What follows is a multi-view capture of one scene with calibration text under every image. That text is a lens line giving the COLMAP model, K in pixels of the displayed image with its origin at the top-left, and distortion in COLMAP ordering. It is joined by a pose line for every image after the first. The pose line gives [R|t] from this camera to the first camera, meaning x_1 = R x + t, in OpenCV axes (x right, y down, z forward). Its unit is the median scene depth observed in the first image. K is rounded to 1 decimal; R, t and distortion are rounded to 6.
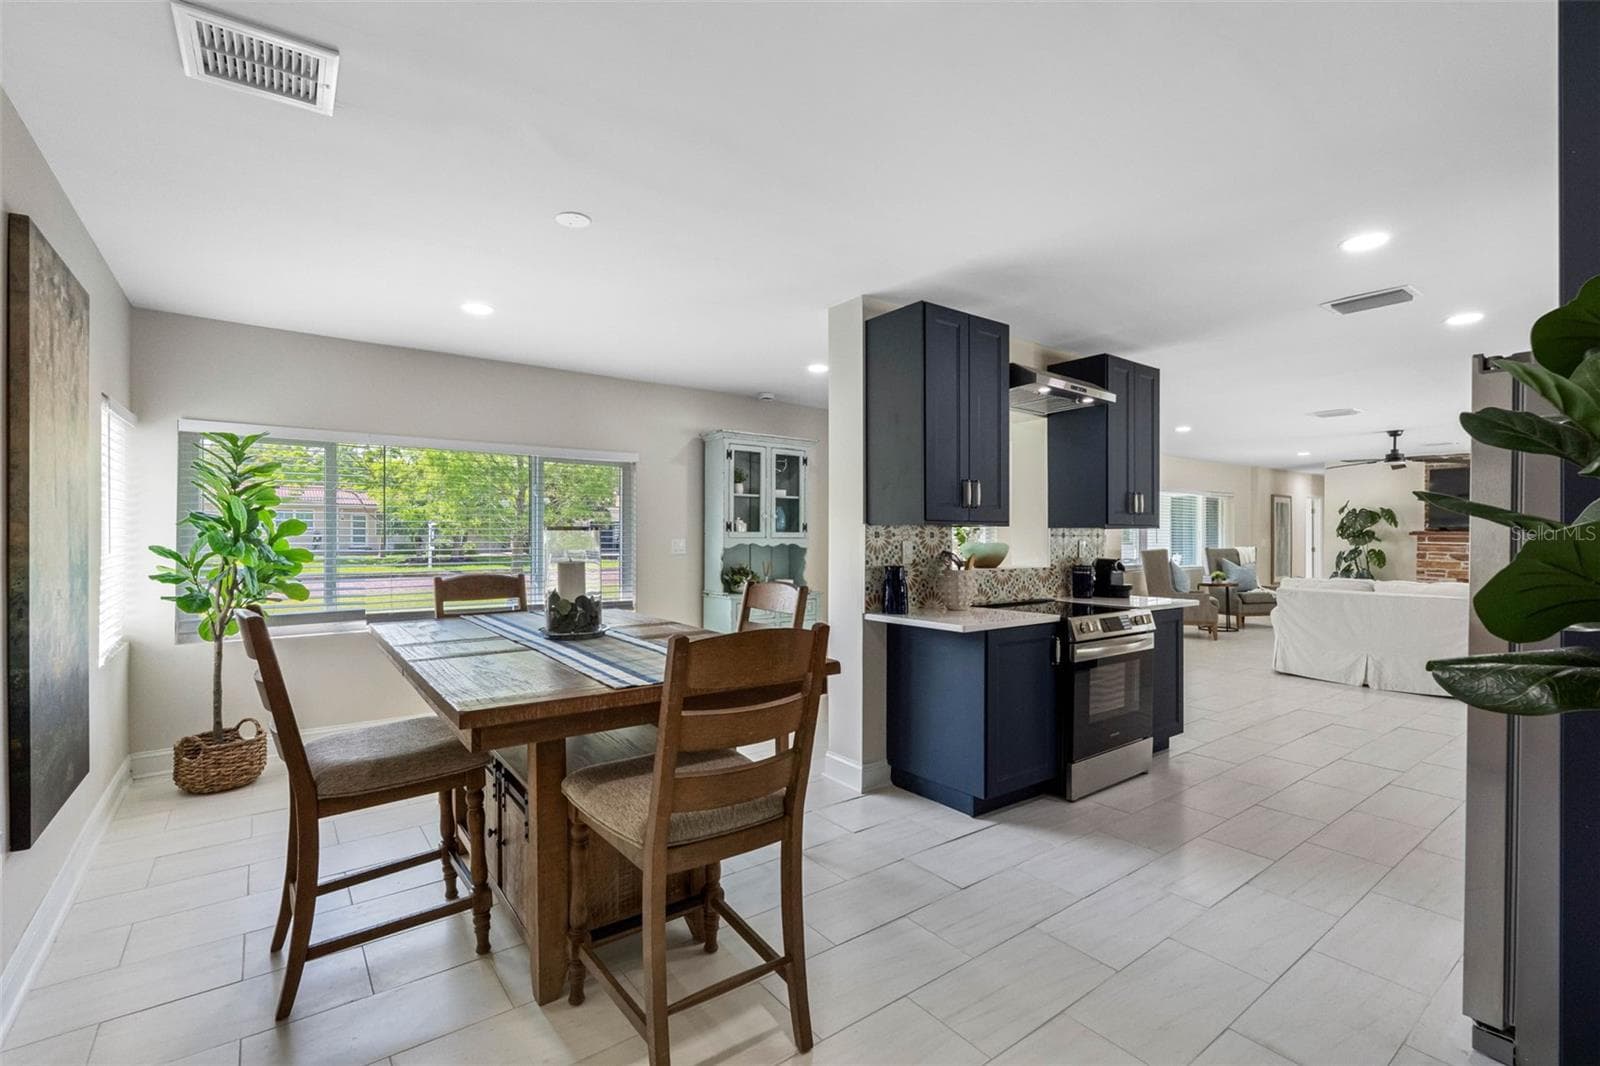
lens RADIAL K [[708.1, 0, 791.1], [0, 708.1, 532.7], [0, 0, 1]] dist [0.003046, 0.001100]
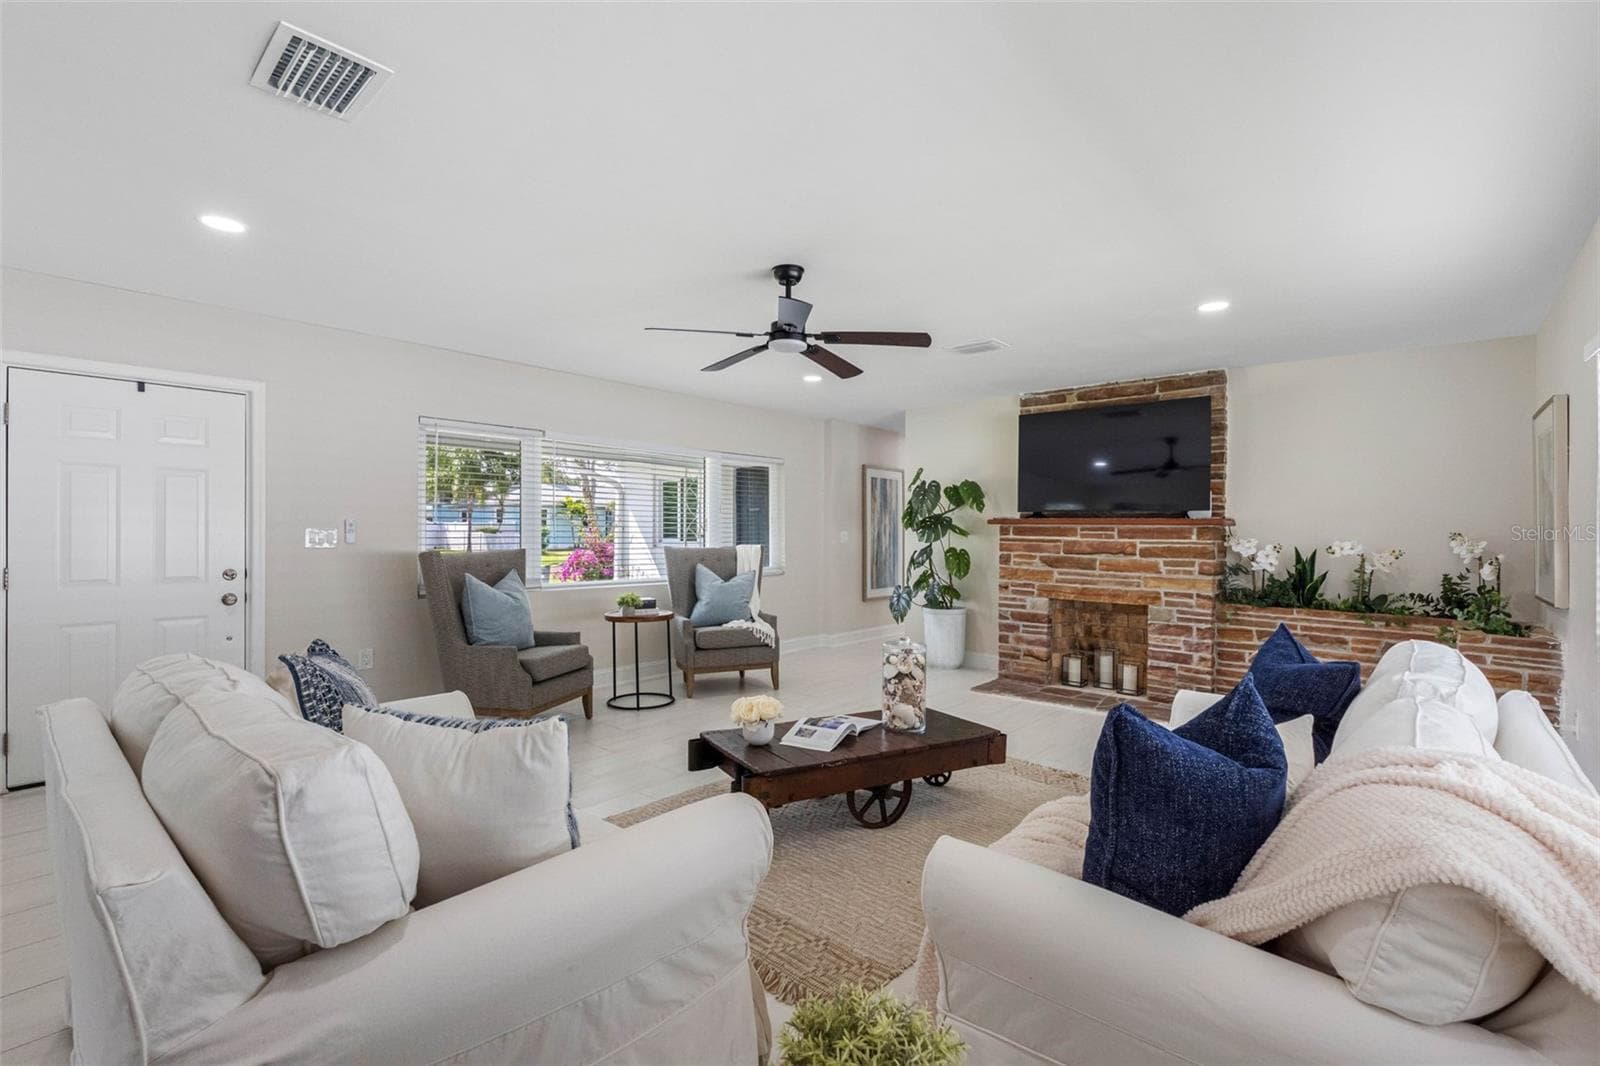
lens RADIAL K [[708.1, 0, 796.0], [0, 708.1, 531.5], [0, 0, 1]] dist [0.003046, 0.001100]
pose [[0.979402, -0.003495, 0.201890, 0.569669], [0.003042, 0.999992, 0.002554, 0.007104], [-0.201897, -0.001887, 0.979405, 0.435812]]
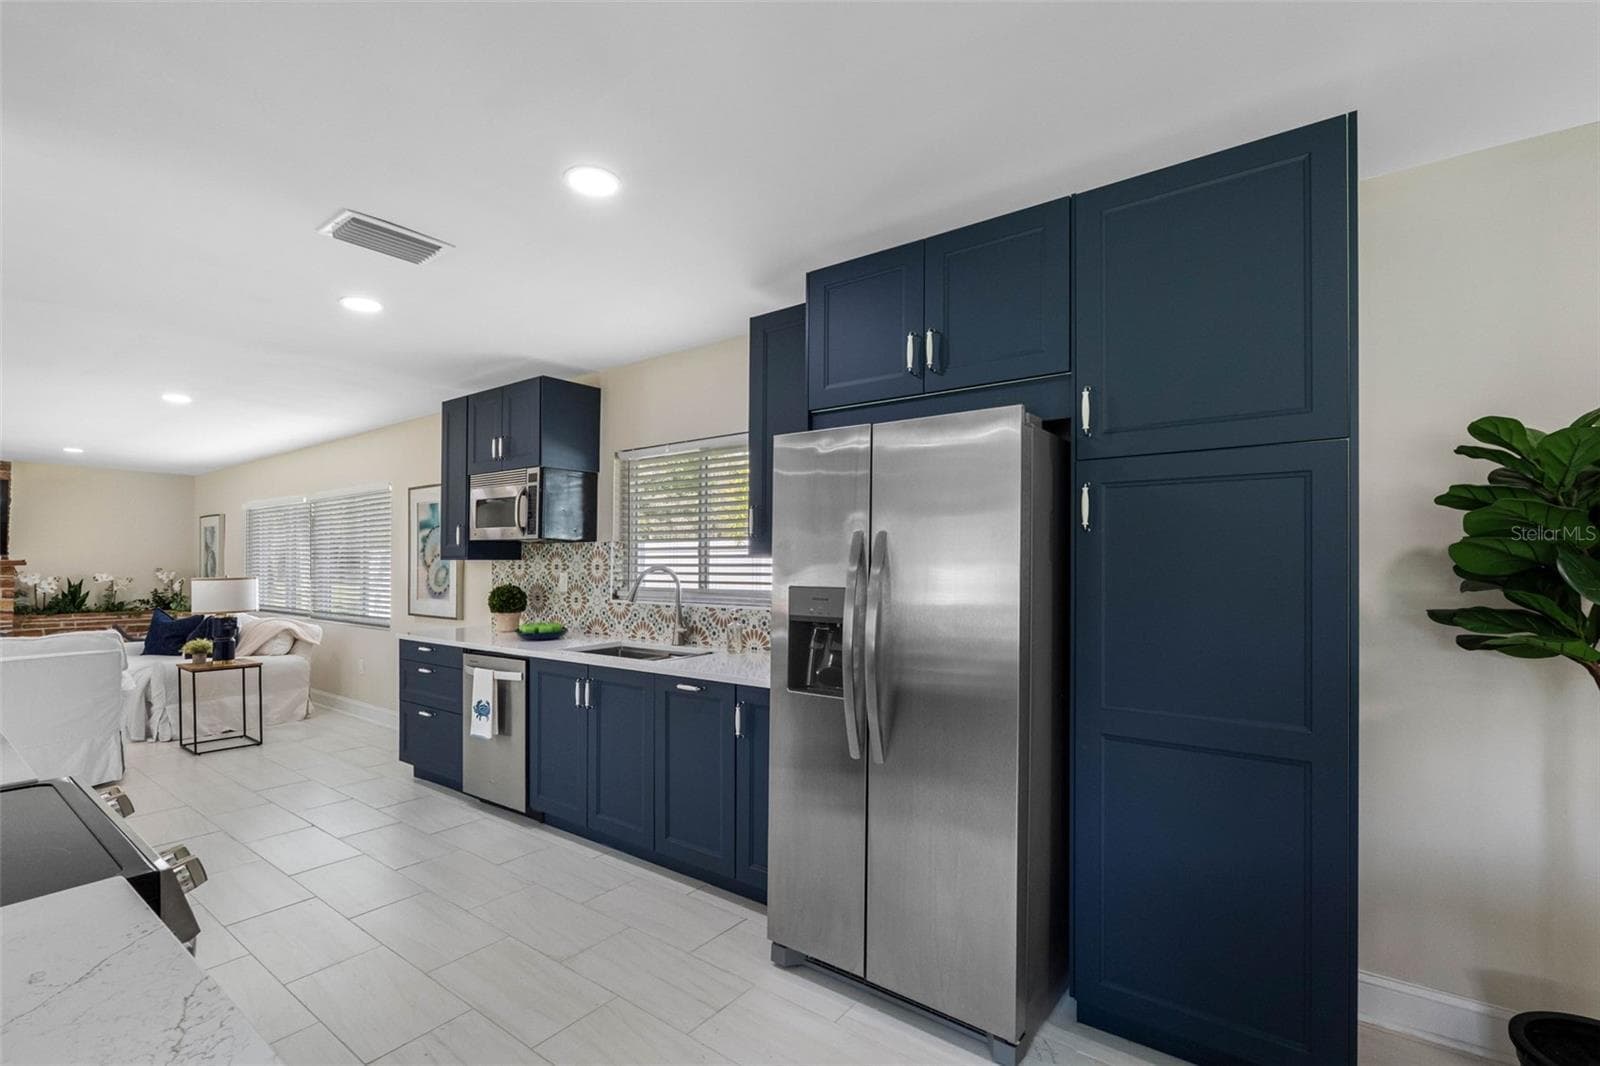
lens RADIAL K [[708.1, 0, 800.8], [0, 708.1, 540.7], [0, 0, 1]] dist [0.003046, 0.001100]
pose [[-0.284893, 0.020601, 0.958338, 0.008217], [0.001124, 0.999776, -0.021158, -0.003715], [-0.958559, -0.004950, -0.284853, 0.277011]]
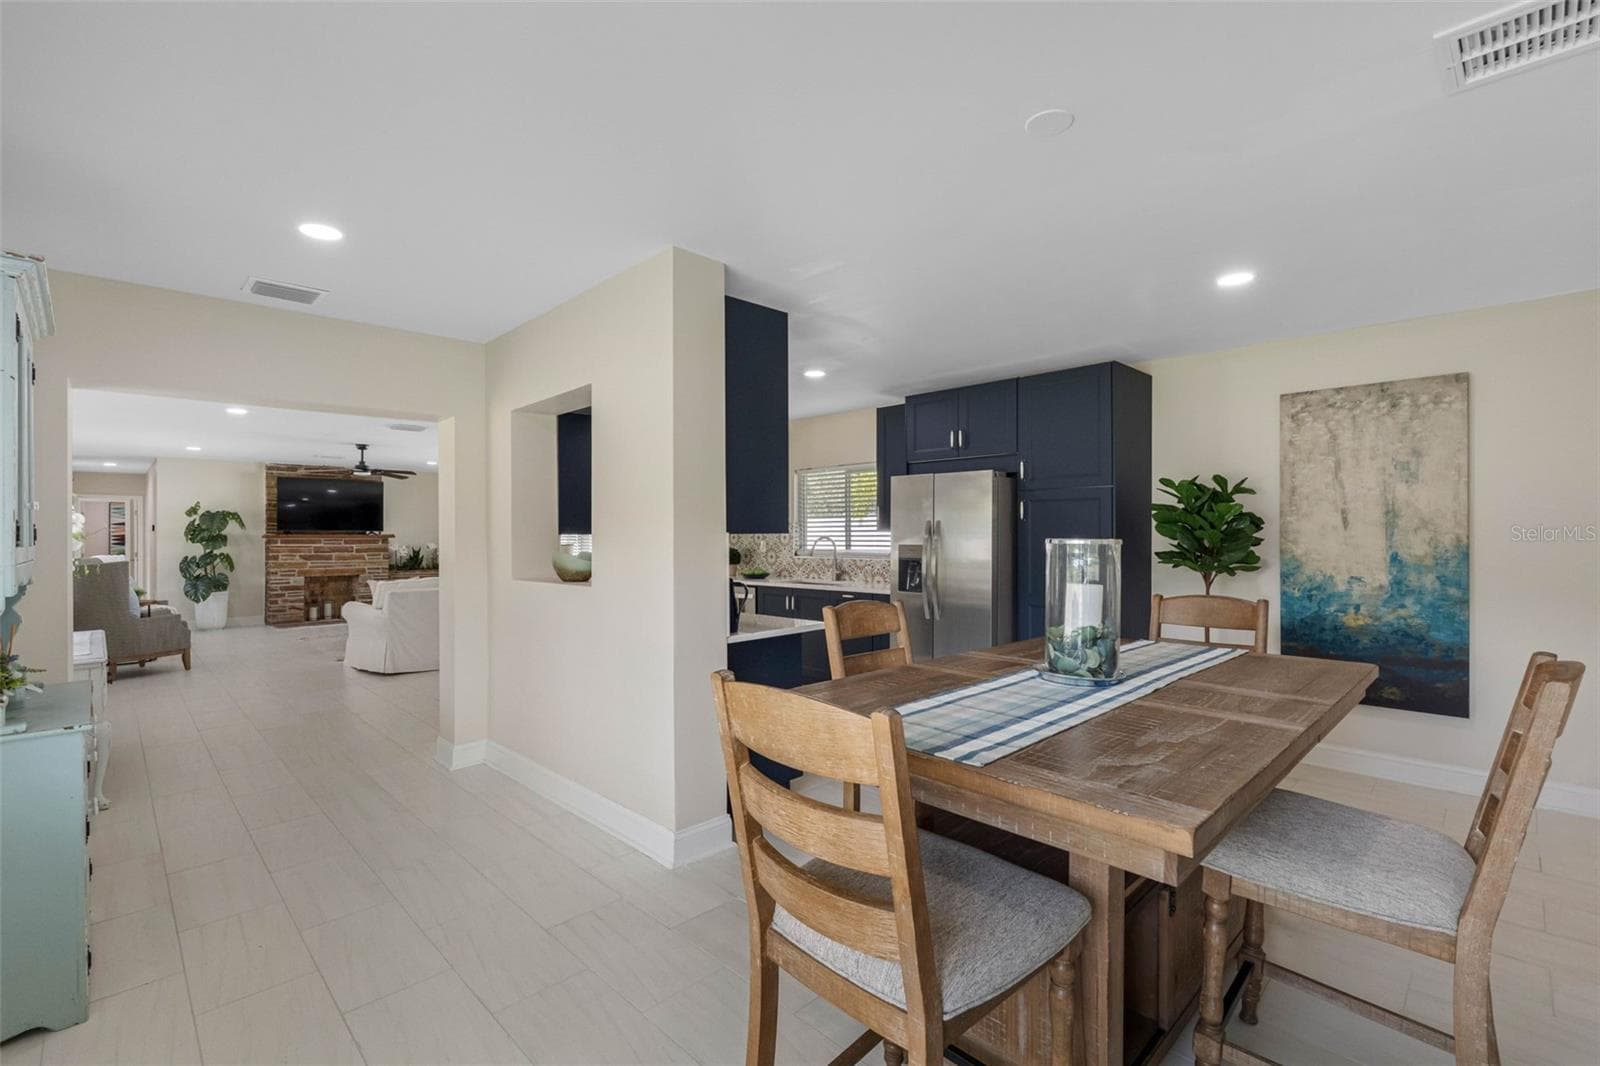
lens RADIAL K [[708.1, 0, 808.6], [0, 708.1, 529.4], [0, 0, 1]] dist [0.003046, 0.001100]
pose [[-0.145114, 0.001181, 0.989414, -0.258023], [0.004728, 0.999989, -0.000500, -0.004663], [-0.989404, 0.004605, -0.145118, 0.350768]]
